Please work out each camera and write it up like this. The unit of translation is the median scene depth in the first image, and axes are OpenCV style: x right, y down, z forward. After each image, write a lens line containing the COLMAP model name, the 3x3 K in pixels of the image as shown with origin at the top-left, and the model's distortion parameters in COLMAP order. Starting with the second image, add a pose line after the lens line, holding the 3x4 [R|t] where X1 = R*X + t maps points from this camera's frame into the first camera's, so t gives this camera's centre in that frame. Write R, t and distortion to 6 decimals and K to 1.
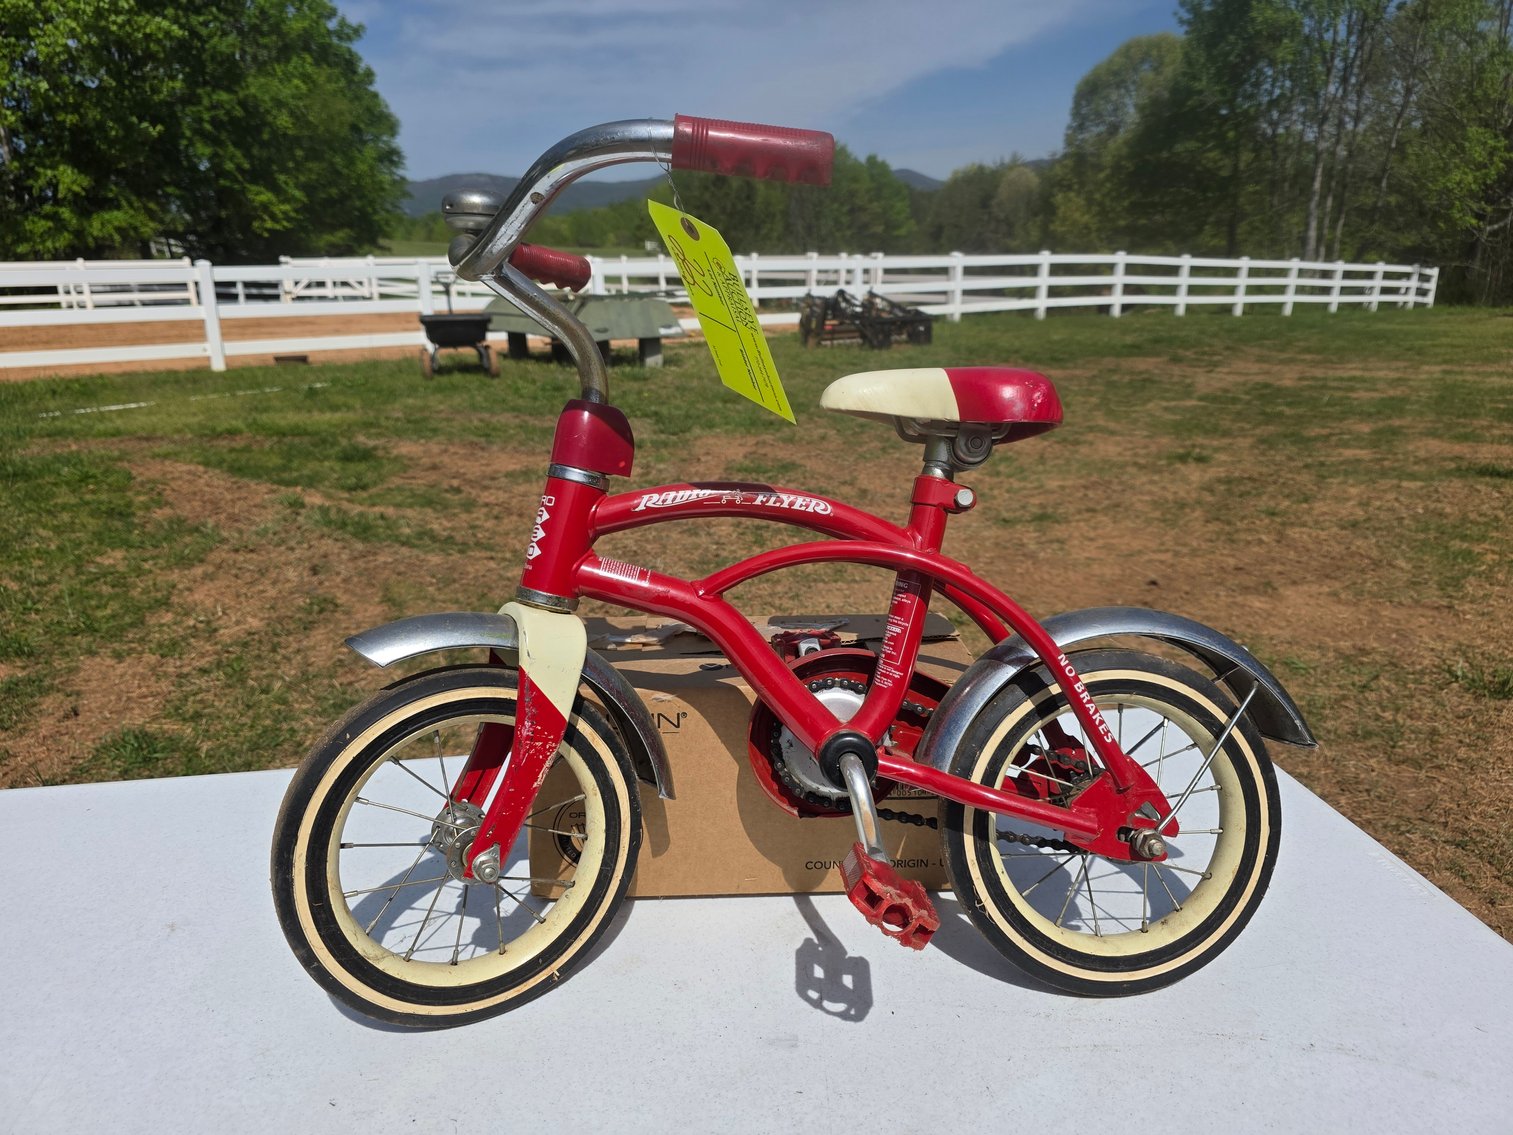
lens RADIAL K [[1019.4, 0, 755.6], [0, 1019.4, 575.8], [0, 0, 1]] dist [0.055199, -0.060345]
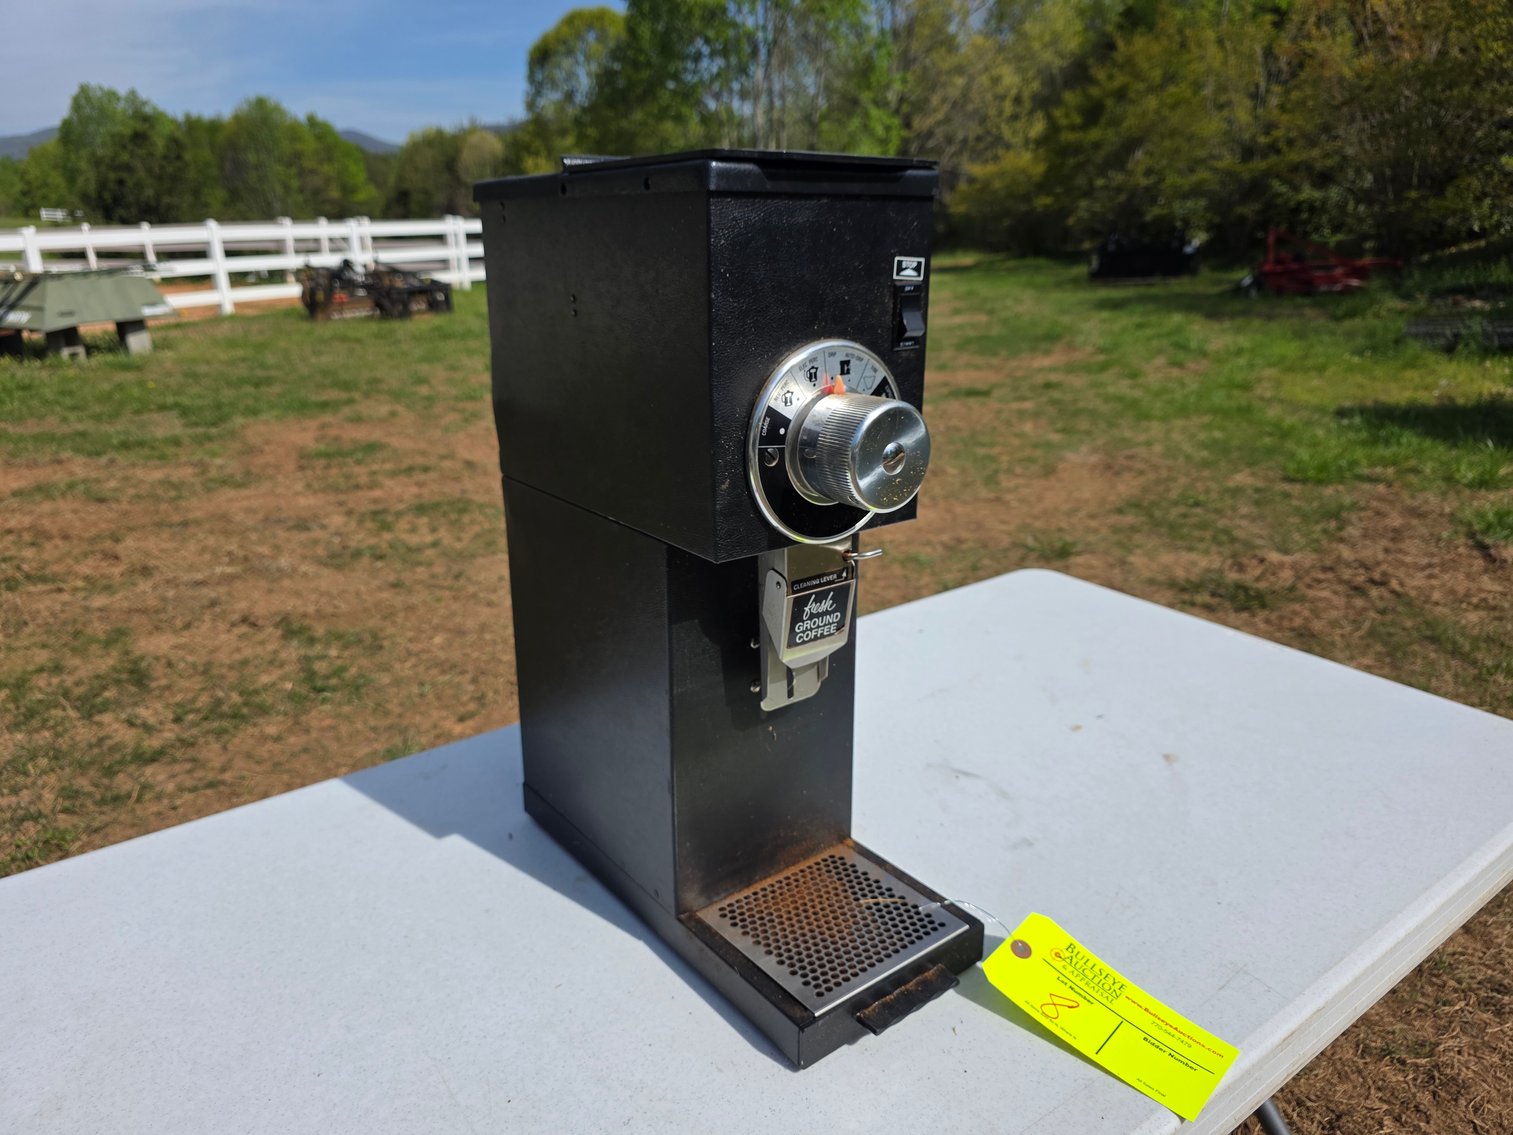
lens RADIAL K [[1040.6, 0, 756.5], [0, 1040.6, 567.5], [0, 0, 1]] dist [0.009608, -0.020507]
pose [[0.886960, -0.154952, 0.435076, -0.038104], [0.147012, 0.987762, 0.052087, 0.001119], [-0.437823, 0.017762, 0.898886, 0.000663]]
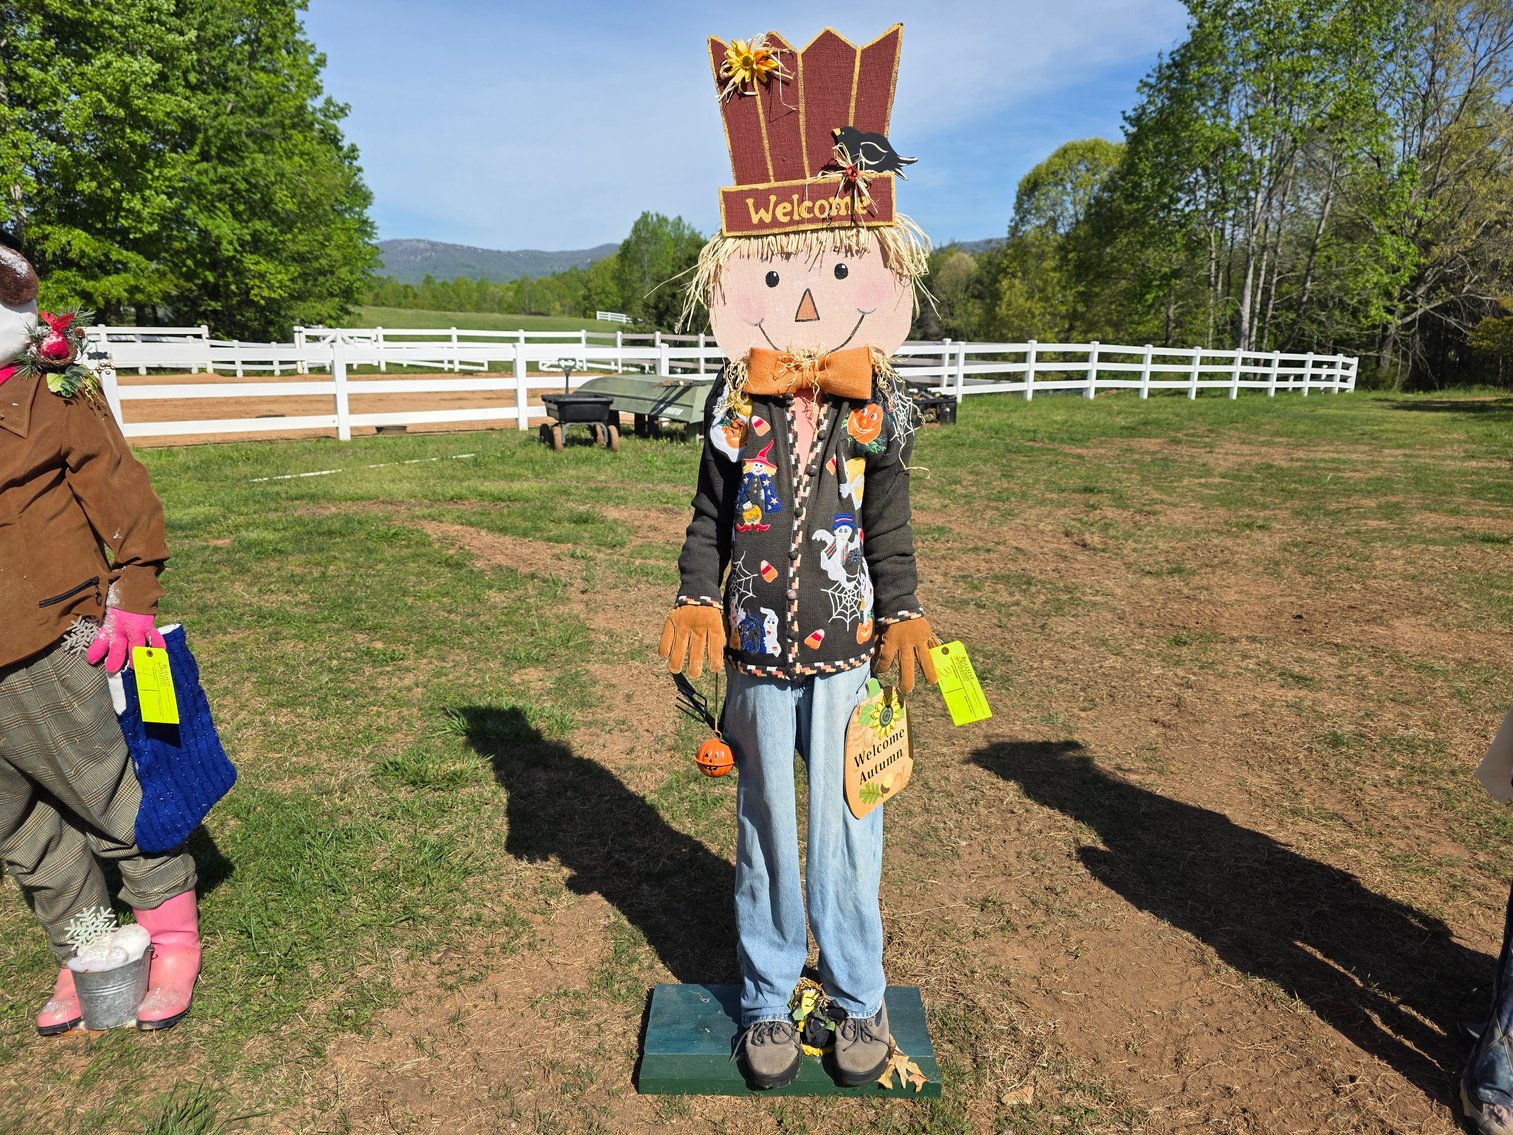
lens RADIAL K [[1013.2, 0, 760.3], [0, 1013.2, 571.6], [0, 0, 1]] dist [0.059475, -0.057684]
pose [[0.997607, 0.005537, 0.068911, -0.119591], [-0.000983, 0.997823, -0.065934, 0.010648], [-0.069126, 0.065709, 0.995442, -0.088595]]
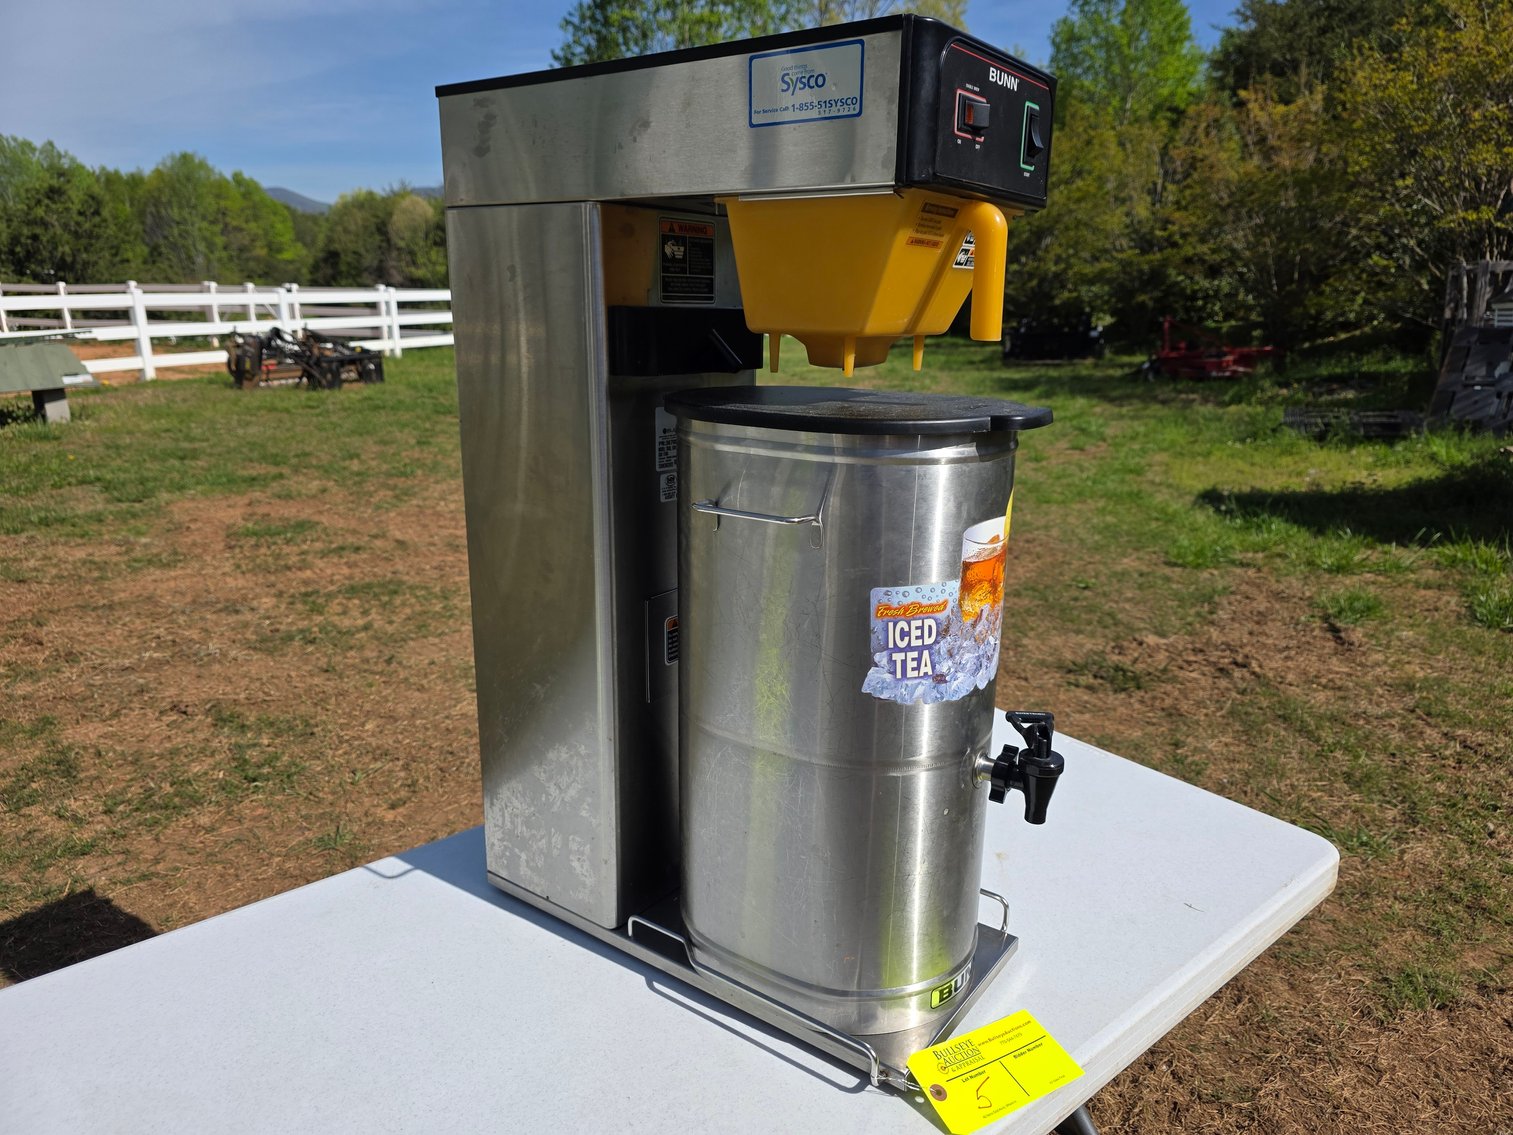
lens RADIAL K [[1028.4, 0, 771.4], [0, 1028.4, 578.8], [0, 0, 1]] dist [0.023854, -0.027045]
pose [[0.848988, -0.132629, 0.511497, -0.041267], [0.144618, 0.989350, 0.016496, -0.005429], [-0.508237, 0.059967, 0.859127, -0.013737]]
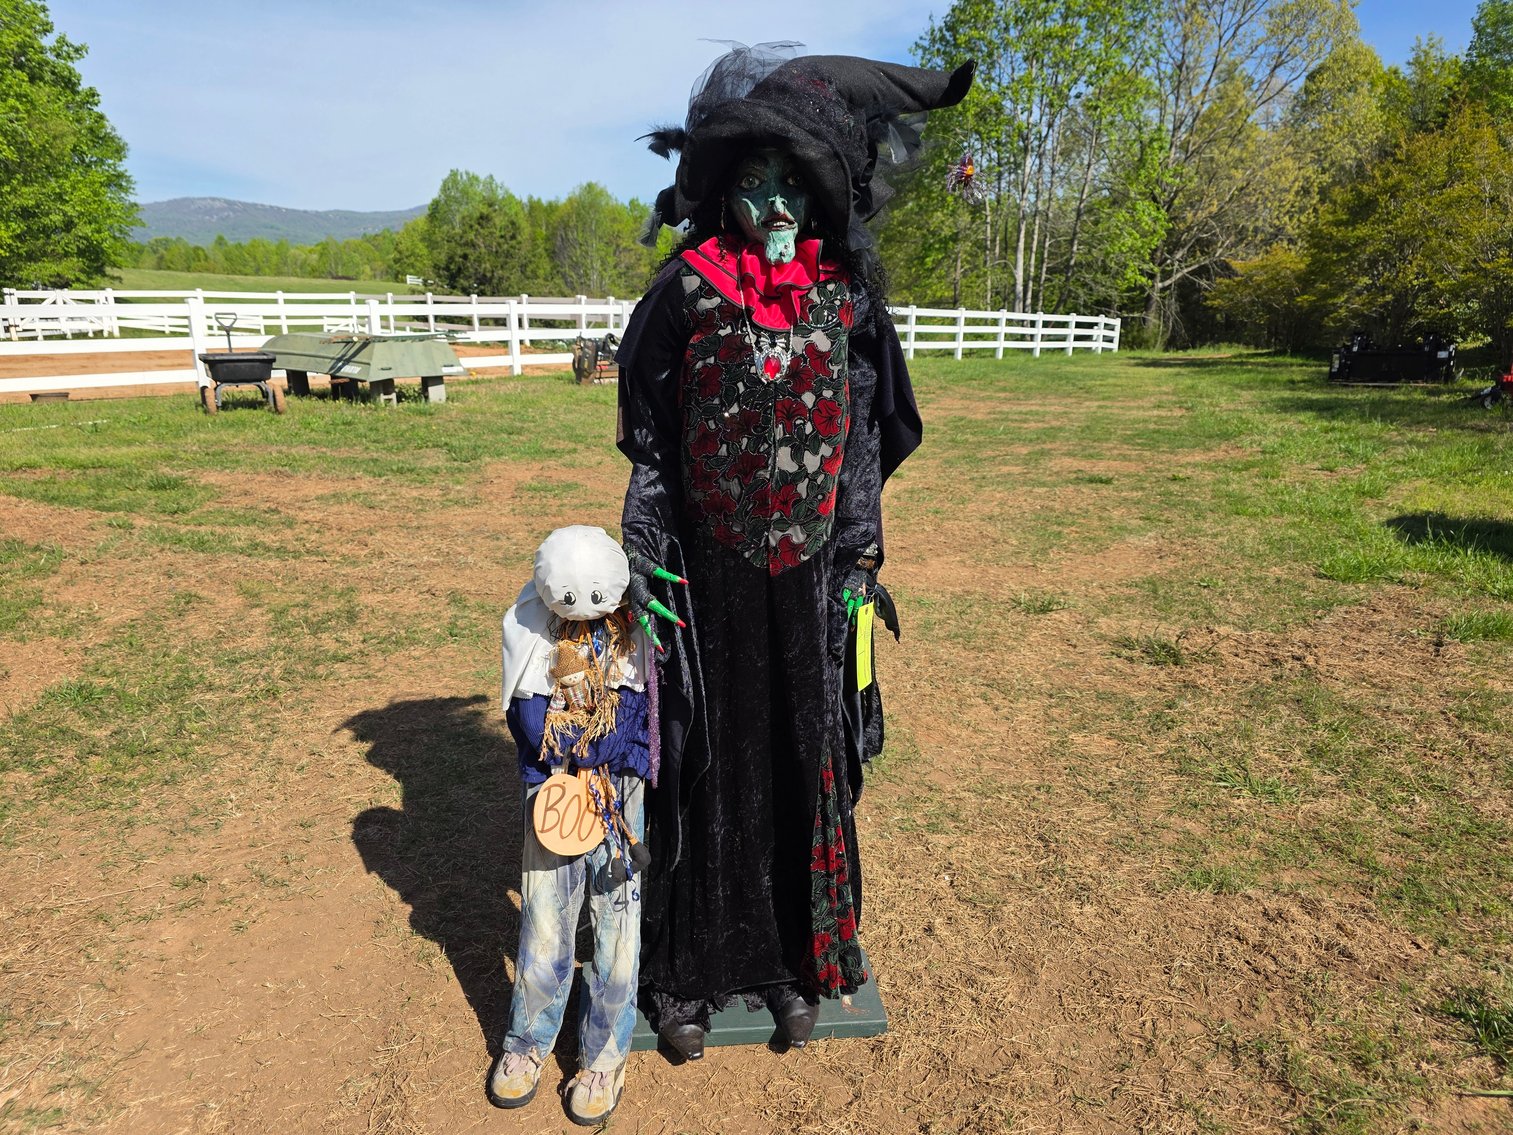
lens RADIAL K [[1012.8, 0, 756.3], [0, 1012.8, 587.5], [0, 0, 1]] dist [0.048167, -0.046841]
pose [[0.976306, -0.041327, 0.212411, -0.005527], [0.045996, 0.998796, -0.017083, 0.017942], [-0.211449, 0.026448, 0.977031, -0.087311]]
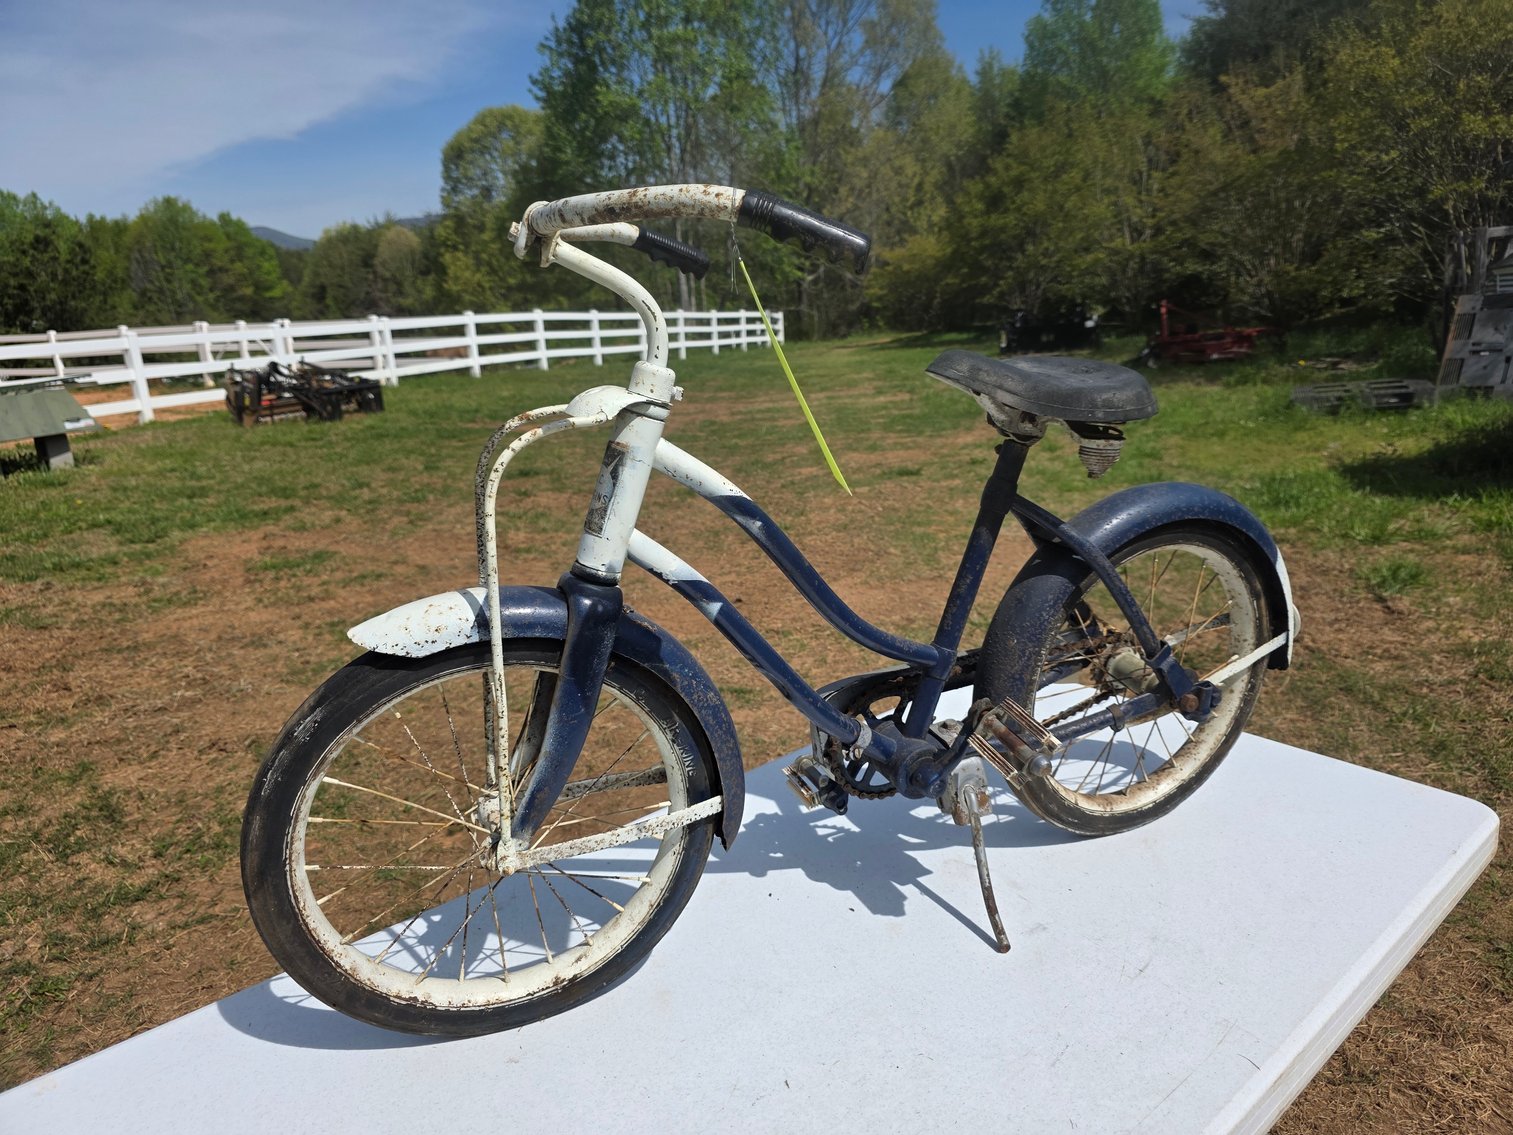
lens RADIAL K [[1031.4, 0, 778.6], [0, 1031.4, 566.0], [0, 0, 1]] dist [0.024841, -0.032209]
pose [[0.837637, -0.169535, 0.519251, -0.047955], [0.200612, 0.979664, -0.003761, -0.005201], [-0.508054, 0.107318, 0.854614, -0.005361]]
